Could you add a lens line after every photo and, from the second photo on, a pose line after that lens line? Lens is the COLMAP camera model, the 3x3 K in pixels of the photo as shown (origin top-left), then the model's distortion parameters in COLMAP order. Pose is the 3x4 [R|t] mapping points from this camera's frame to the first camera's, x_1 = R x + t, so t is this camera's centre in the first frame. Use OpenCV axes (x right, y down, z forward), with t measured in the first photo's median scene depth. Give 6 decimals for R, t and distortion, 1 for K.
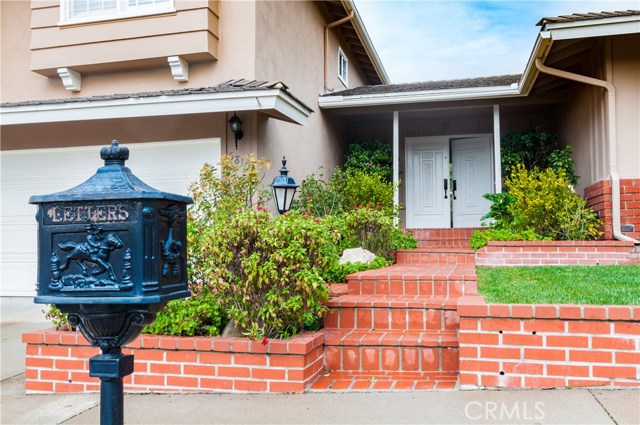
lens RADIAL K [[612.6, 0, 318.4], [0, 612.6, 212.8], [0, 0, 1]] dist [0.008823, 0.000000]
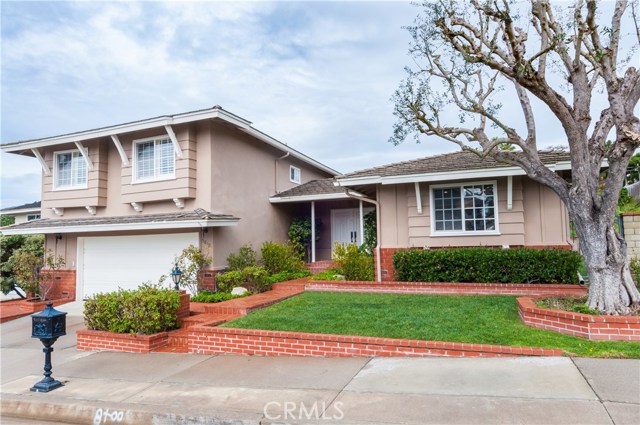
lens RADIAL K [[402.0, 0, 321.8], [0, 402.0, 212.5], [0, 0, 1]] dist [-0.003437, -0.002125]
pose [[0.991487, -0.022619, -0.128226, 1.047210], [0.019802, 0.999535, -0.023199, -0.334960], [0.128691, 0.020462, 0.991474, -0.873428]]
